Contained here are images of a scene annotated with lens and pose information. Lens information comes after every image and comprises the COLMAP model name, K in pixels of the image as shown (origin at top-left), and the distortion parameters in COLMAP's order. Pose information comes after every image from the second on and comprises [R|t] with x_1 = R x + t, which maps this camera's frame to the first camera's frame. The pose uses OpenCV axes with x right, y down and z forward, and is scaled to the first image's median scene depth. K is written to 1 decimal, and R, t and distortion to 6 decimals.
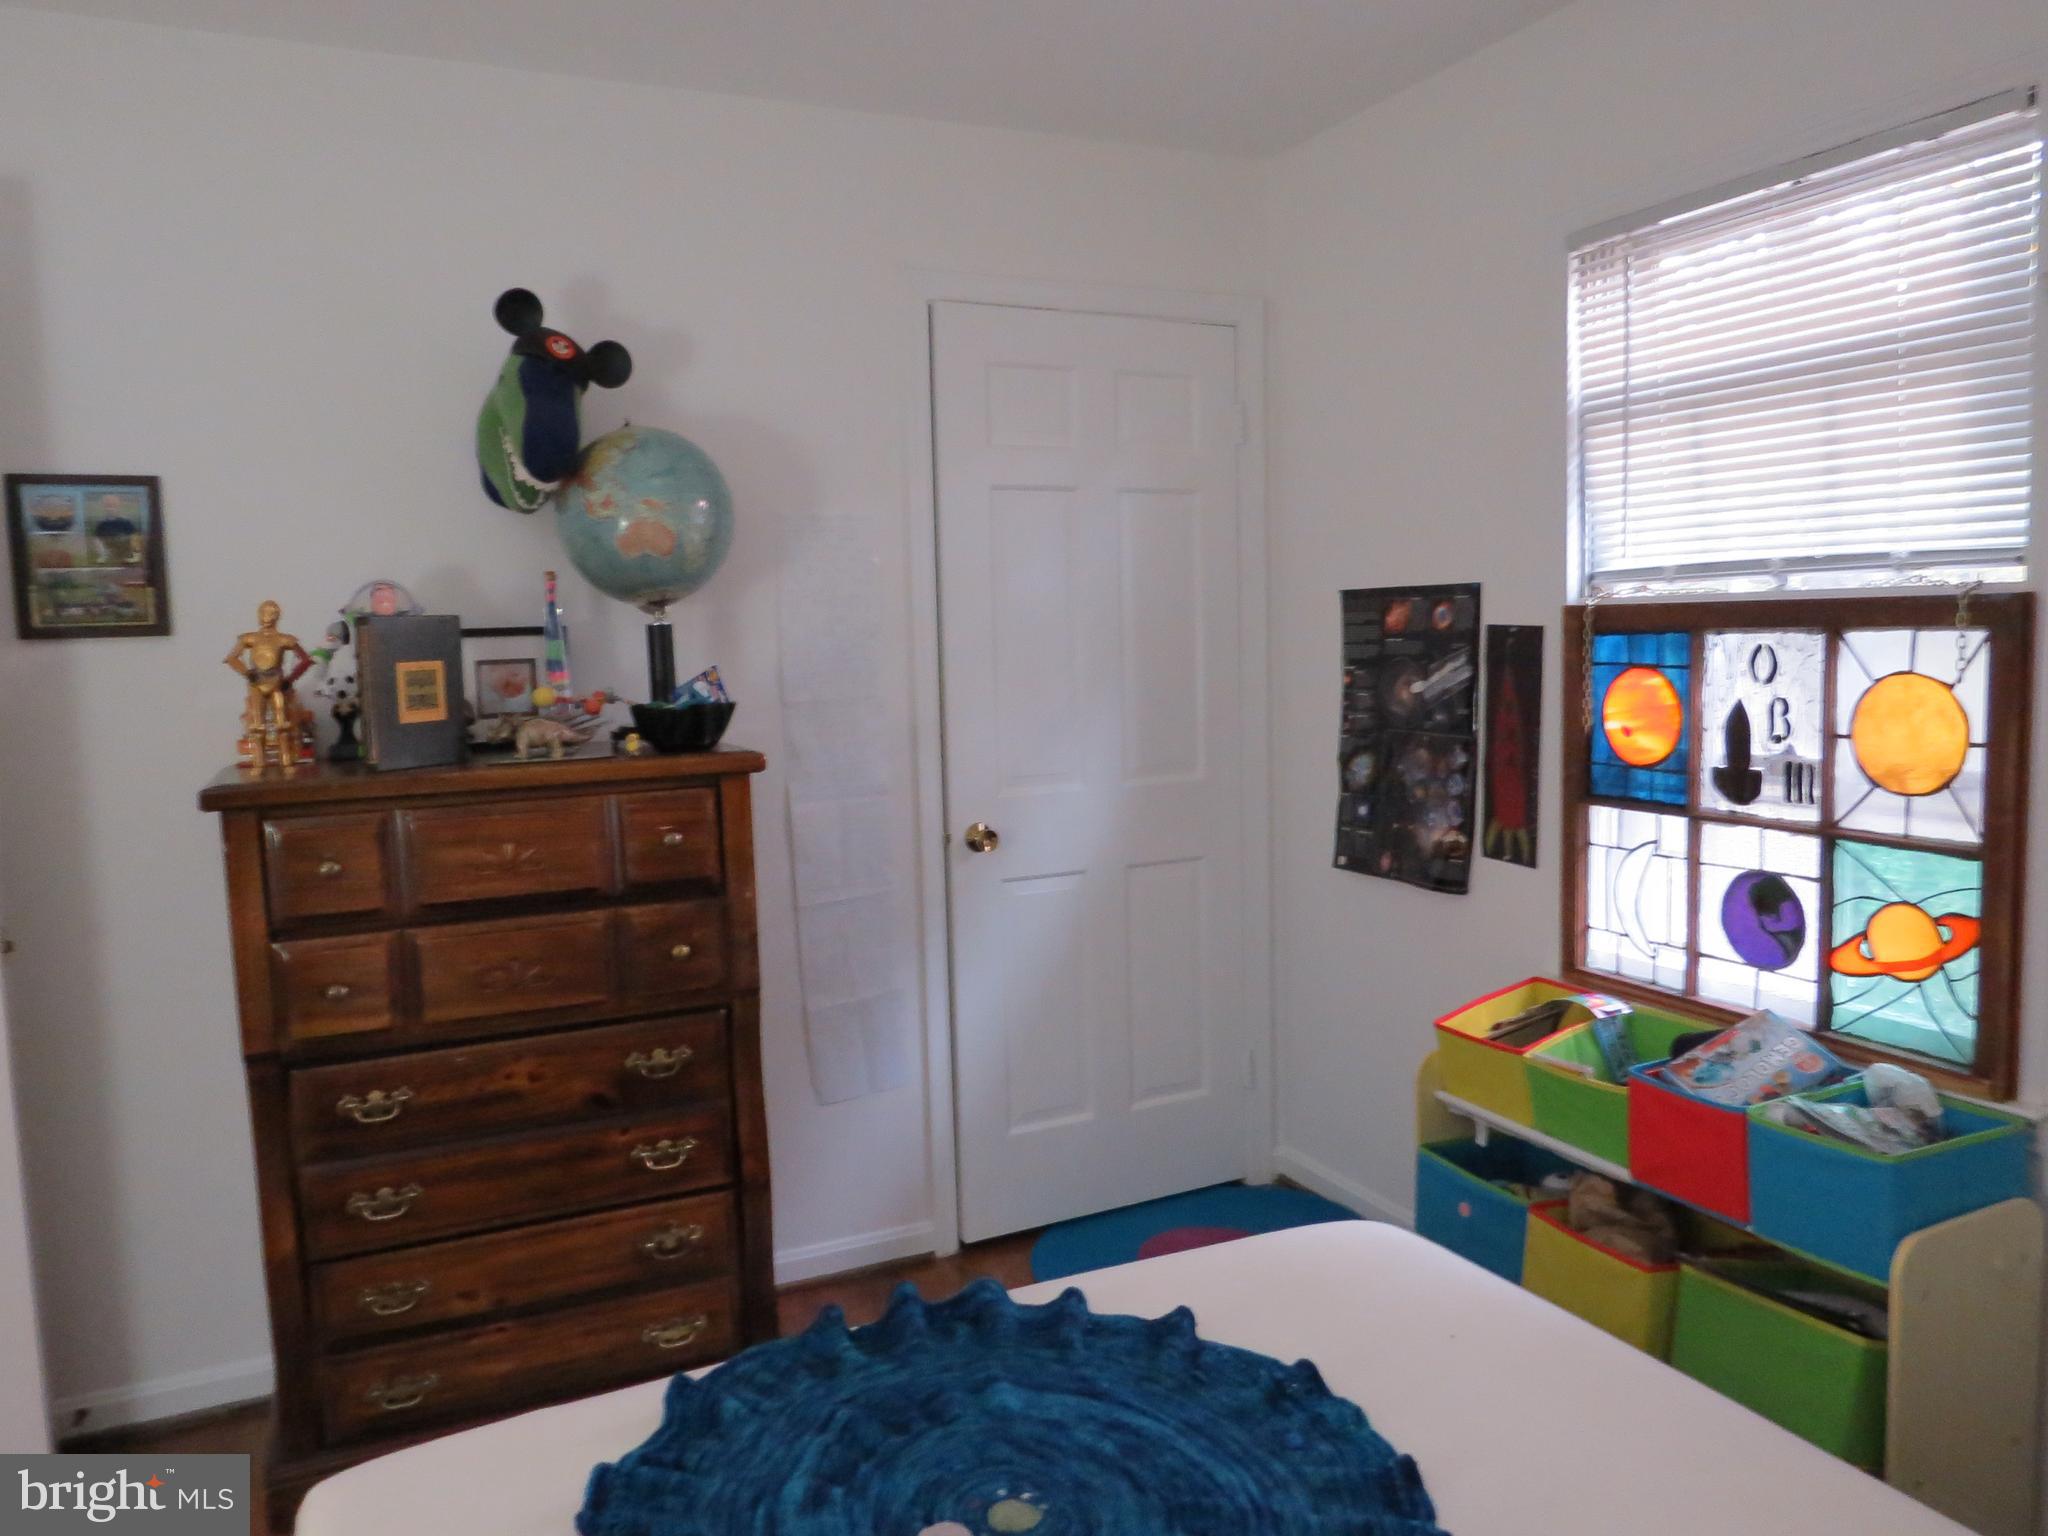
lens RADIAL K [[1458.4, 0, 1030.4], [0, 1458.4, 768.0], [0, 0, 1]] dist [-0.007630, -0.009721]
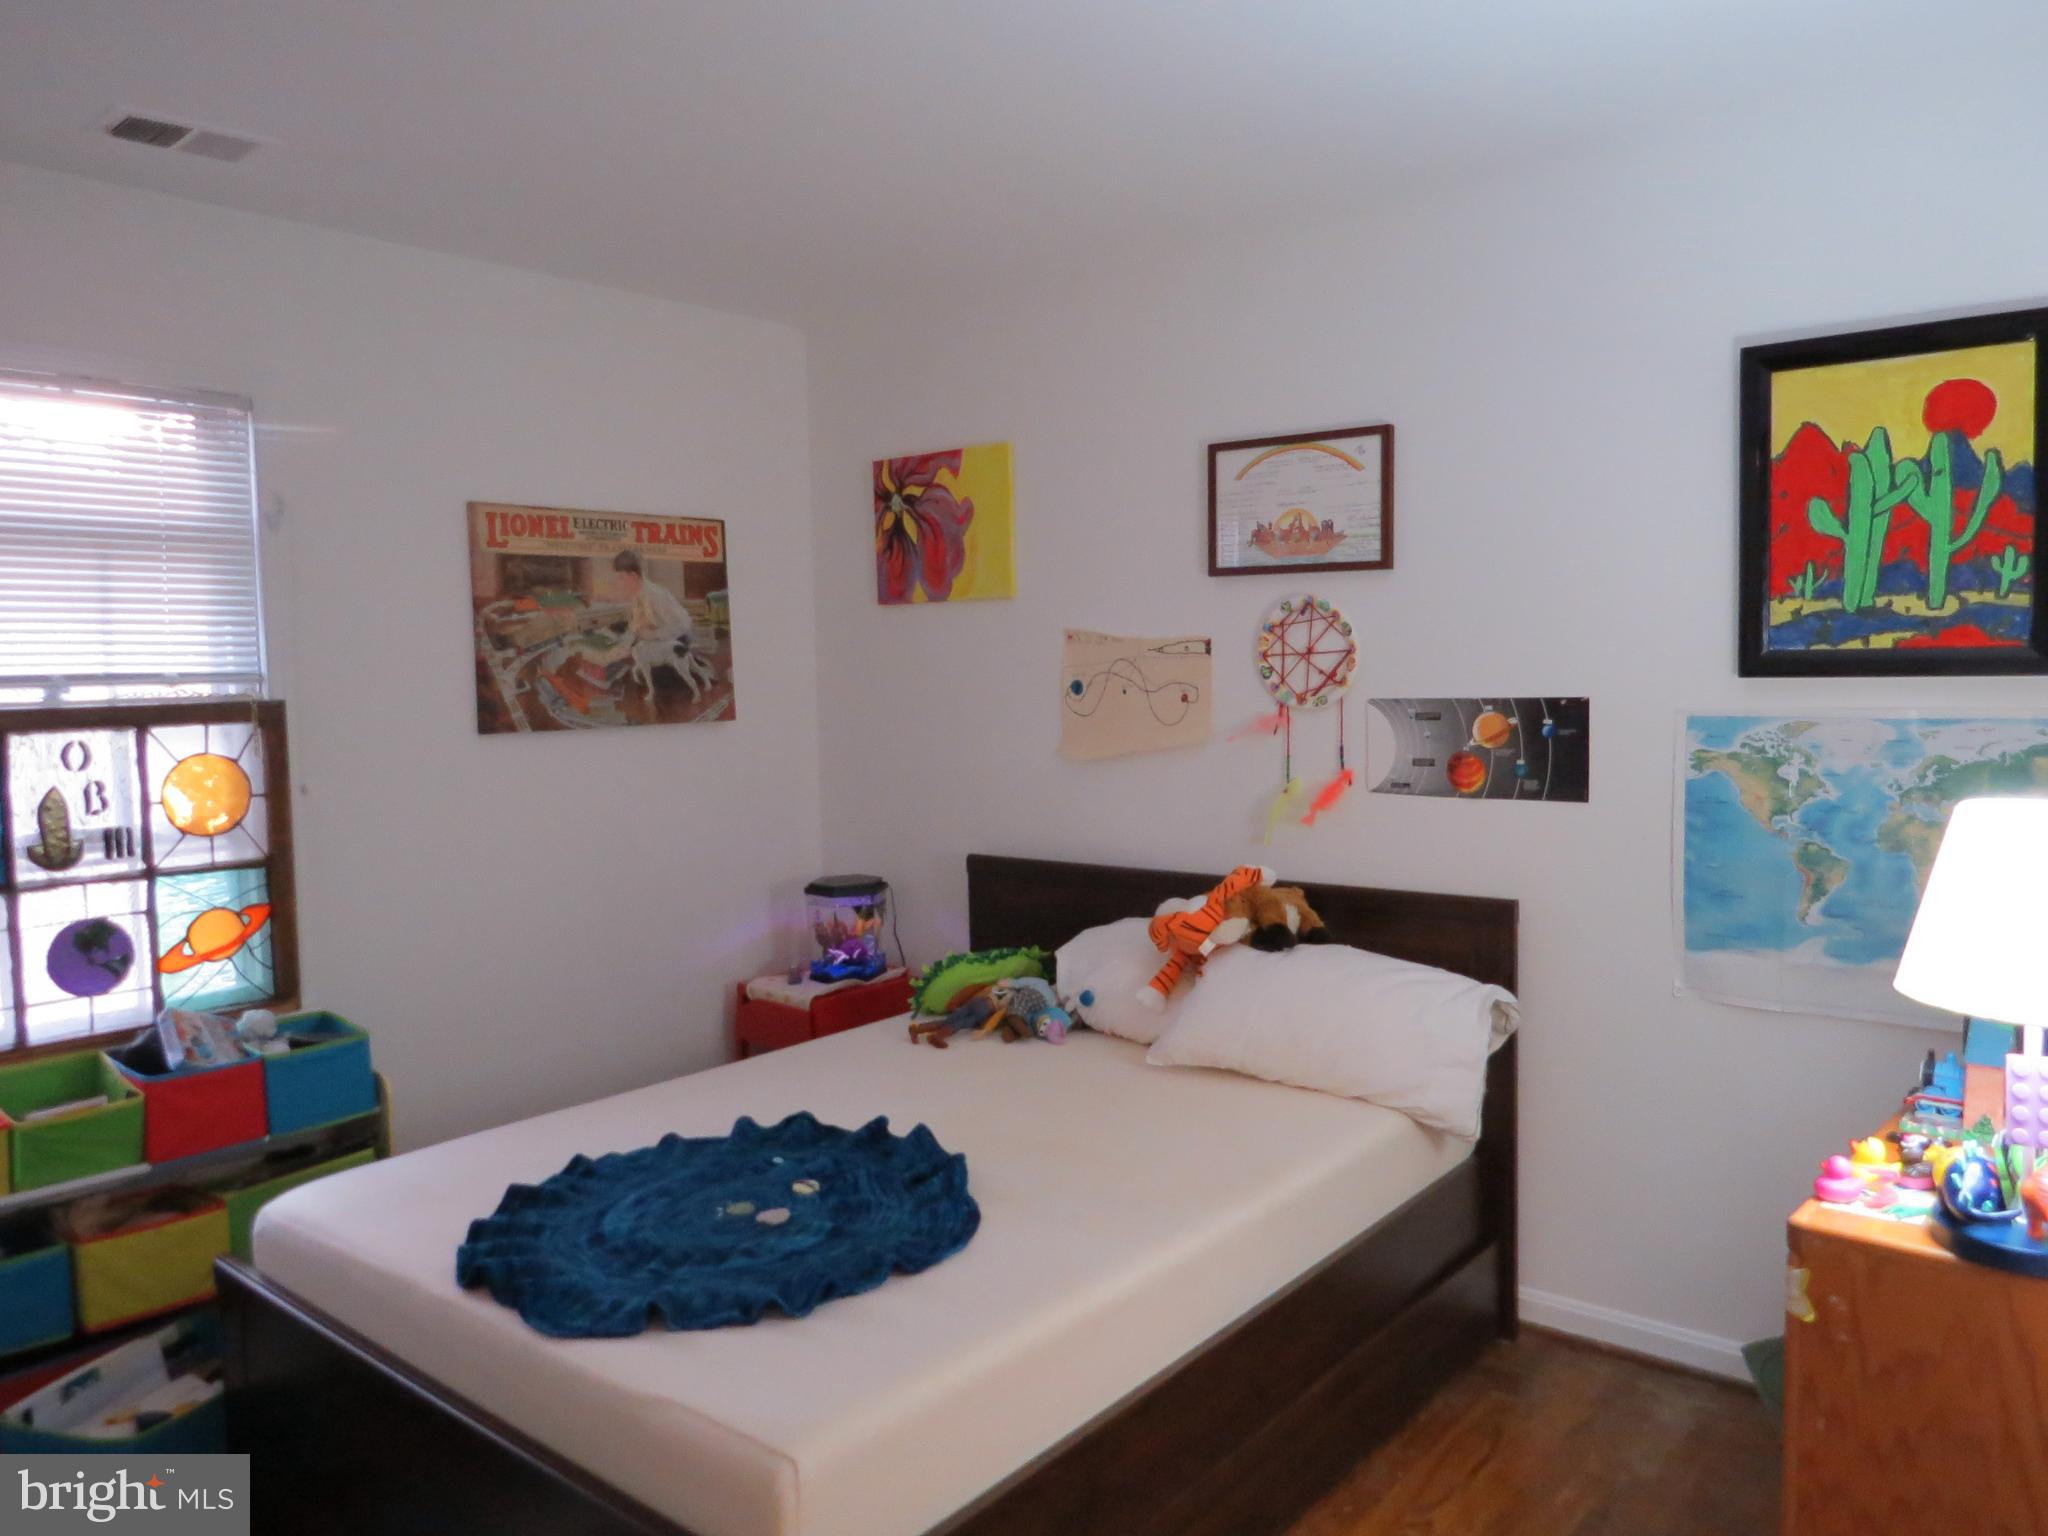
lens RADIAL K [[1458.4, 0, 1030.4], [0, 1458.4, 768.0], [0, 0, 1]] dist [-0.007630, -0.009721]
pose [[-0.409113, -0.026879, 0.912088, -1.058358], [0.123494, 0.988739, 0.084531, -0.069612], [-0.904088, 0.147220, -0.401186, 0.799444]]
